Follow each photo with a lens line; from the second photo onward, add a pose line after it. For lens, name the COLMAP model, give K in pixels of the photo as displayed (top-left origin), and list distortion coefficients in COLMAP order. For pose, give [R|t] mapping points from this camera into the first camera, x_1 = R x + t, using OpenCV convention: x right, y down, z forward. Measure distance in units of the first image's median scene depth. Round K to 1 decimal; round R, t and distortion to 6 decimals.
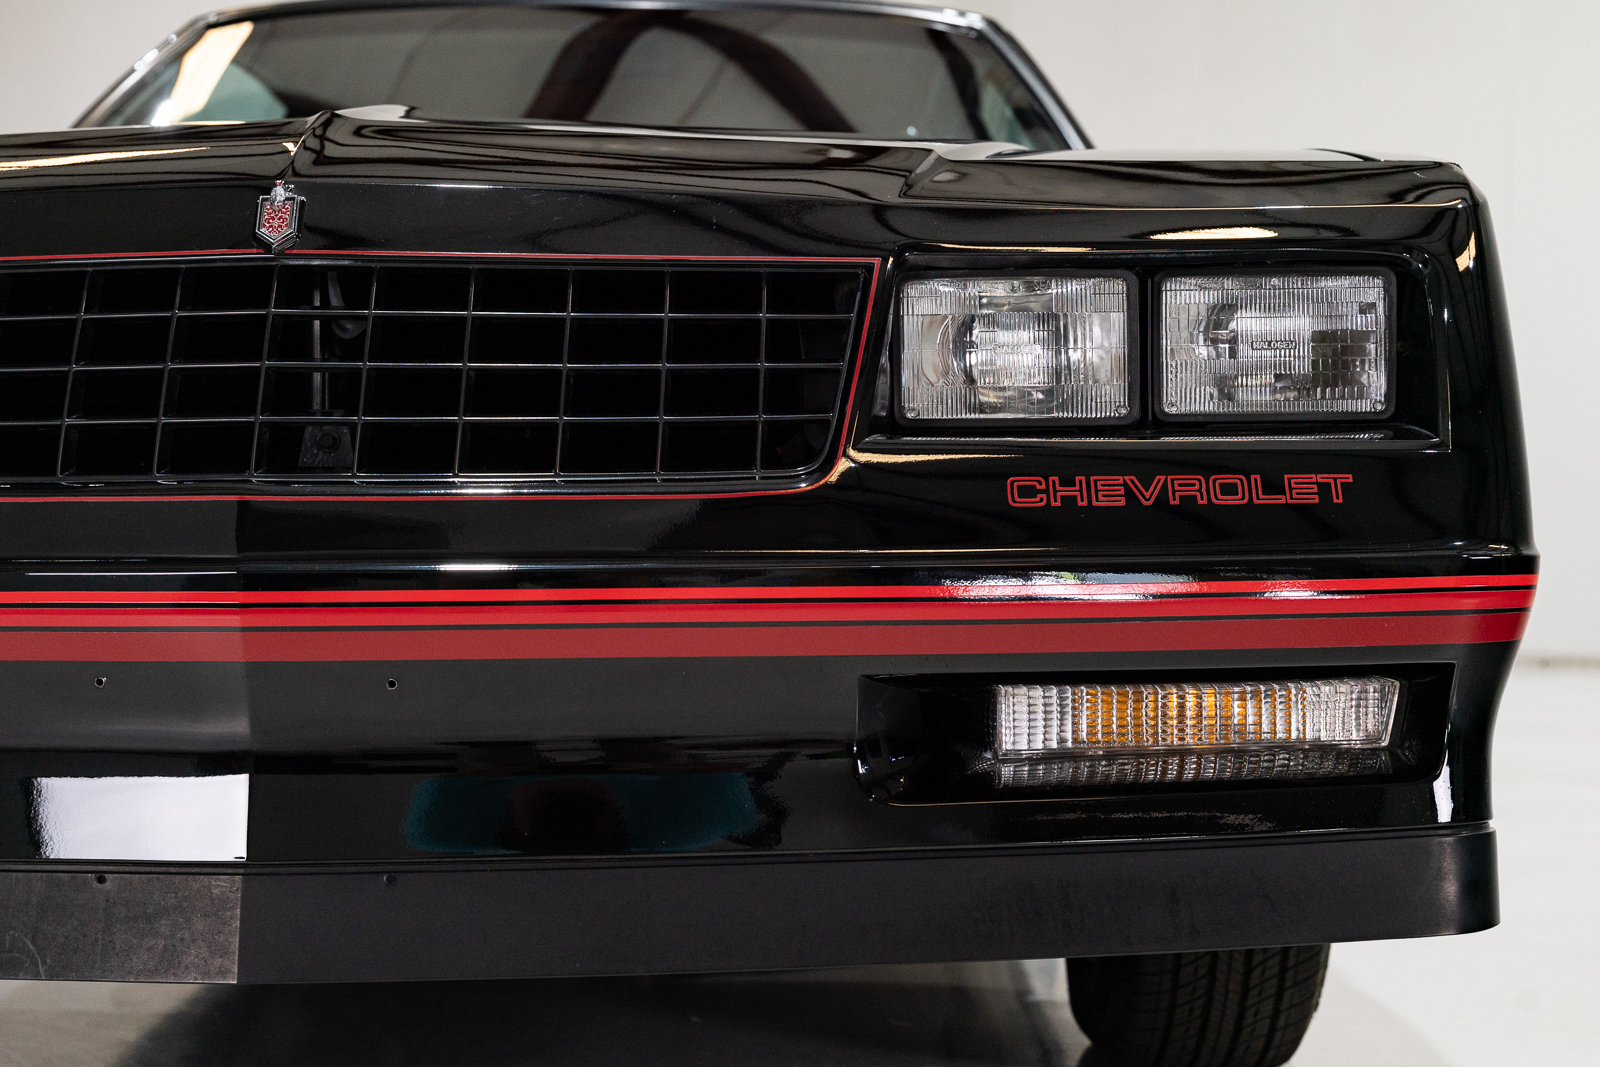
lens RADIAL K [[2233.3, 0, 800.0], [0, 2233.3, 533.5], [0, 0, 1]] dist [0.011449, 0.008697]
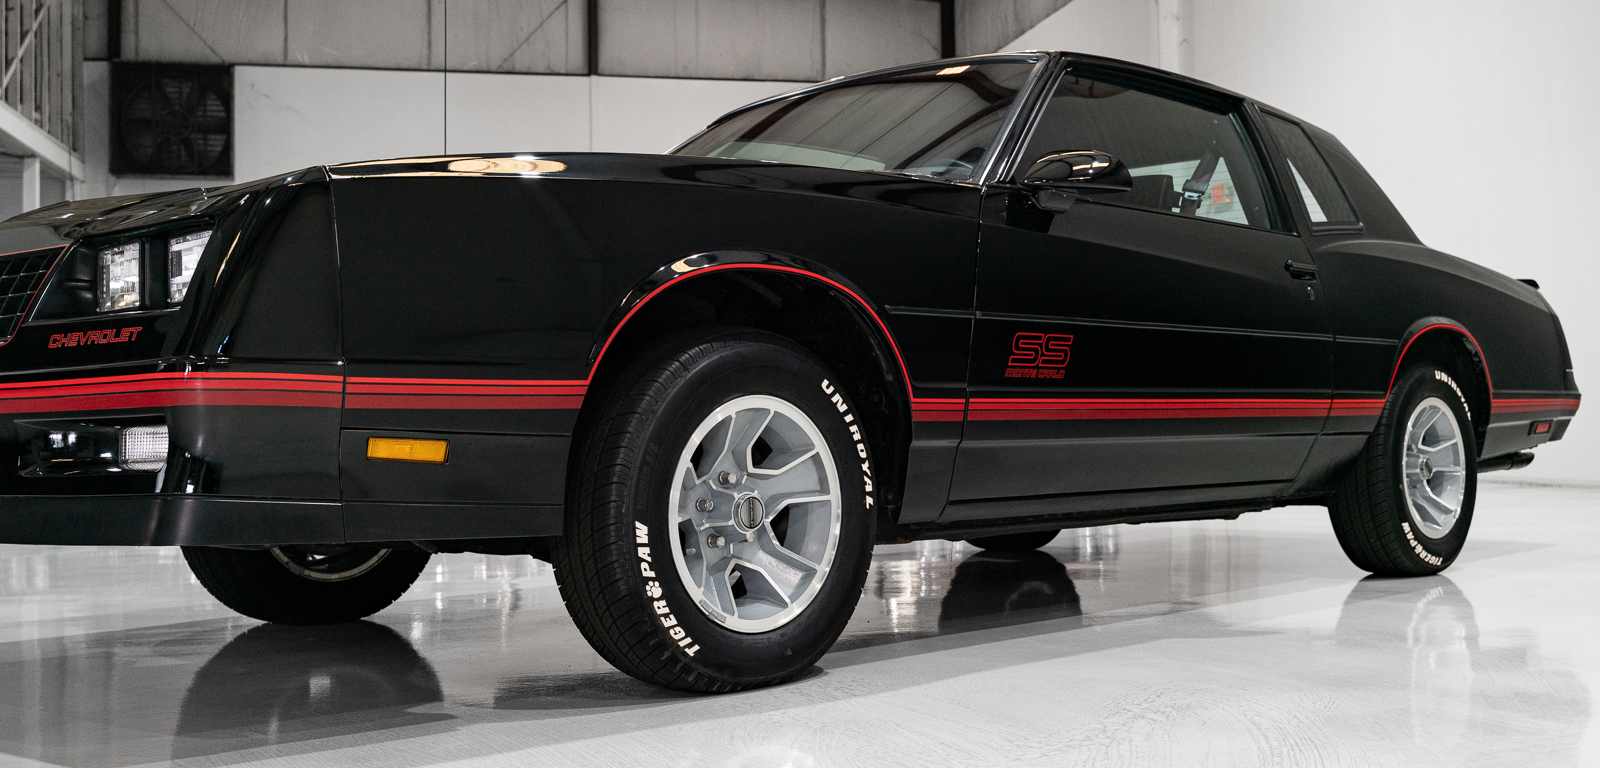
lens RADIAL K [[1605.3, 0, 799.0], [0, 1605.3, 363.5], [0, 0, 1]] dist [-0.003129, 0.025742]
pose [[0.717185, -0.033542, -0.696075, 1.762302], [-0.002846, 0.998692, -0.051056, 0.084457], [0.696877, 0.038598, 0.716151, 0.349238]]
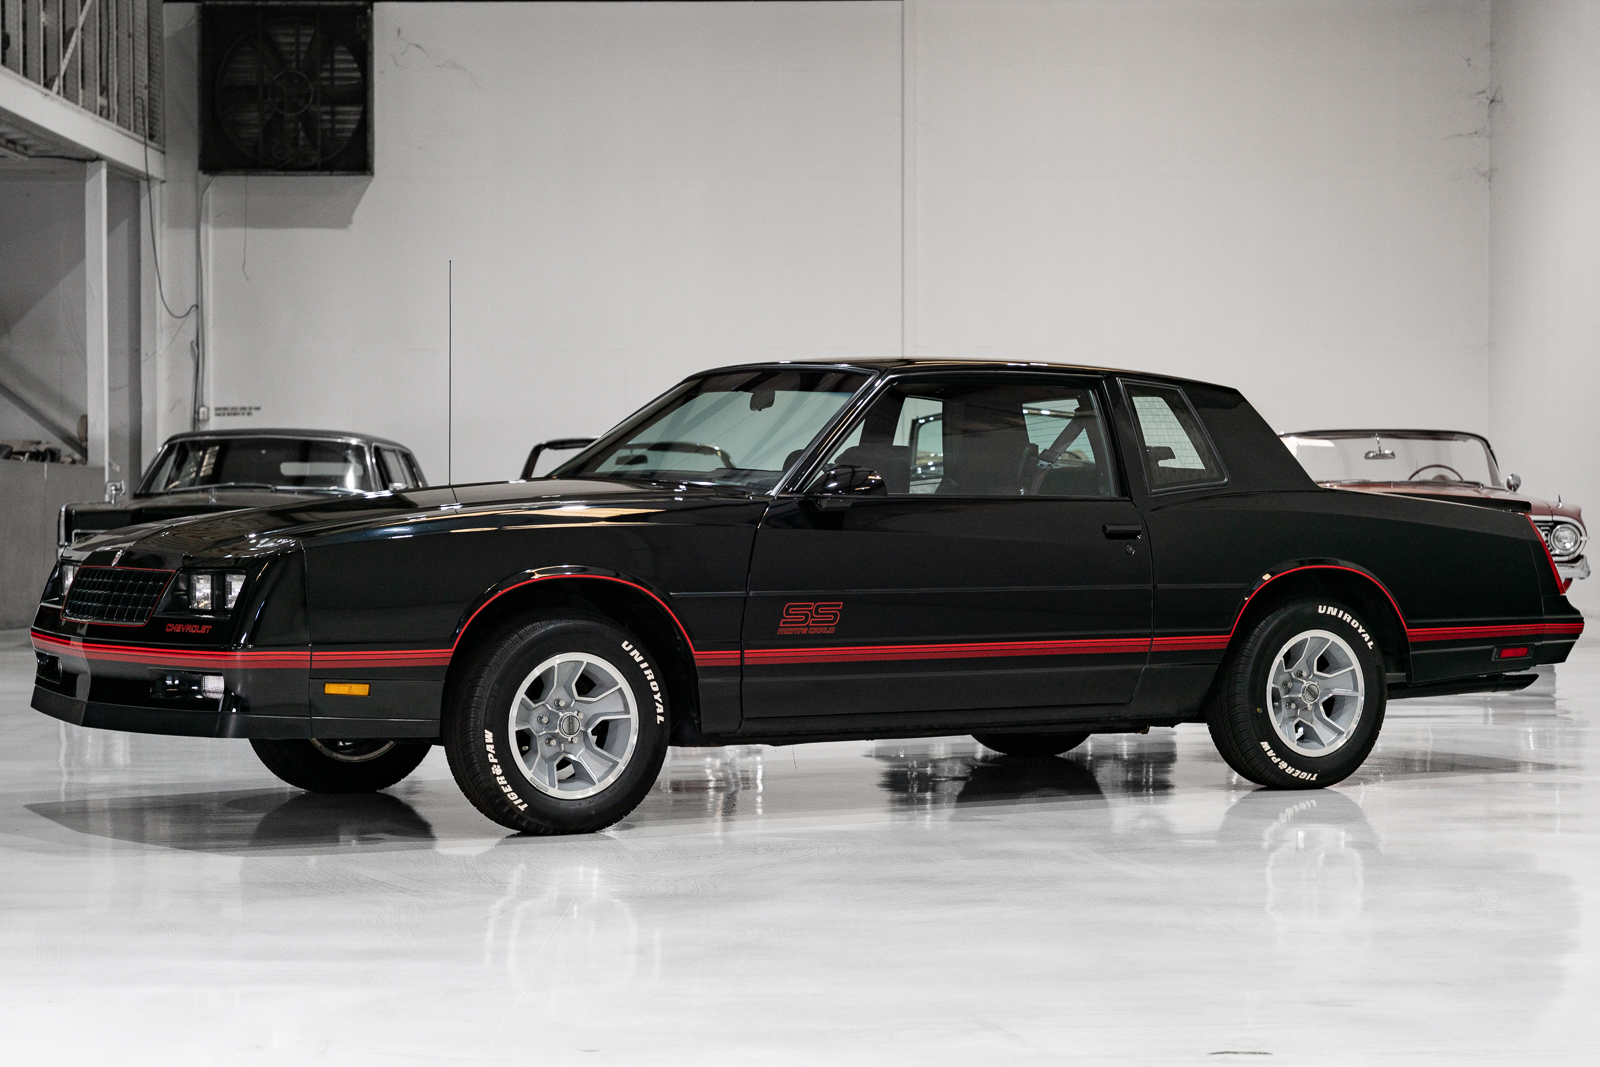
lens RADIAL K [[3221.6, 0, 800.0], [0, 3221.6, 533.5], [0, 0, 1]] dist [0.062459, -0.179498]
pose [[0.545404, 0.013022, -0.838072, 5.901020], [-0.018123, 0.999829, 0.003741, -0.242241], [0.837977, 0.013148, 0.545547, -1.363709]]
